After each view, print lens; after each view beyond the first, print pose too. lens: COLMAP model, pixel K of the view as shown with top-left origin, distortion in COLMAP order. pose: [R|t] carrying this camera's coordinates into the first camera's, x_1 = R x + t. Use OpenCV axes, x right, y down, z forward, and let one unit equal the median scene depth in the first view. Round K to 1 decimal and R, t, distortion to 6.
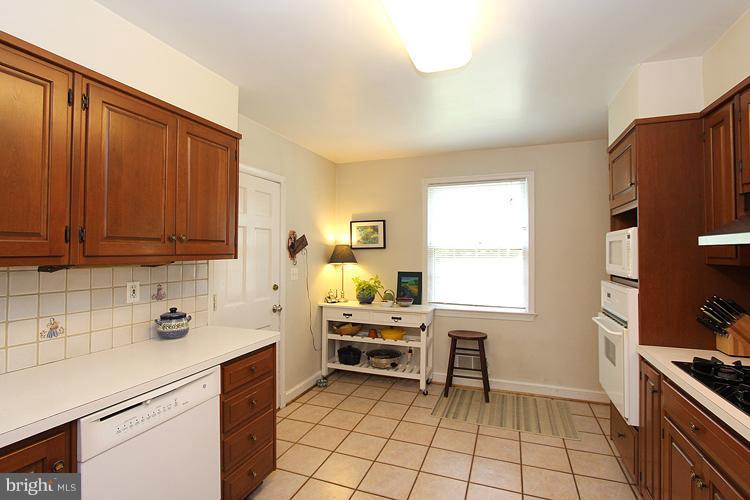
lens RADIAL K [[362.6, 0, 372.6], [0, 362.6, 245.4], [0, 0, 1]] dist [-0.001998, -0.000177]
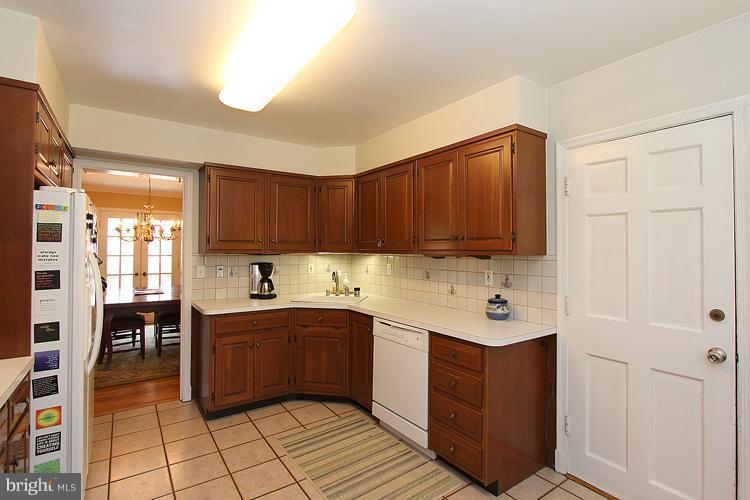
lens RADIAL K [[362.6, 0, 372.6], [0, 362.6, 245.4], [0, 0, 1]] dist [-0.001998, -0.000177]
pose [[-0.562885, -0.012964, -0.826433, 0.731106], [0.009971, 0.999698, -0.022473, 0.034010], [0.826475, -0.020891, -0.562586, 1.427326]]
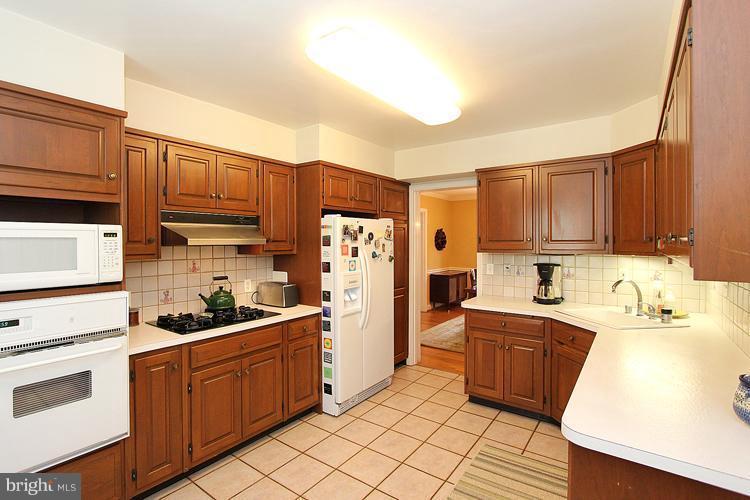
lens RADIAL K [[362.6, 0, 372.6], [0, 362.6, 245.4], [0, 0, 1]] dist [-0.001998, -0.000177]
pose [[-0.965582, -0.002855, 0.260082, -0.159186], [-0.003998, 0.999985, -0.003866, 0.000079], [-0.260067, -0.004773, -0.965579, 1.759253]]
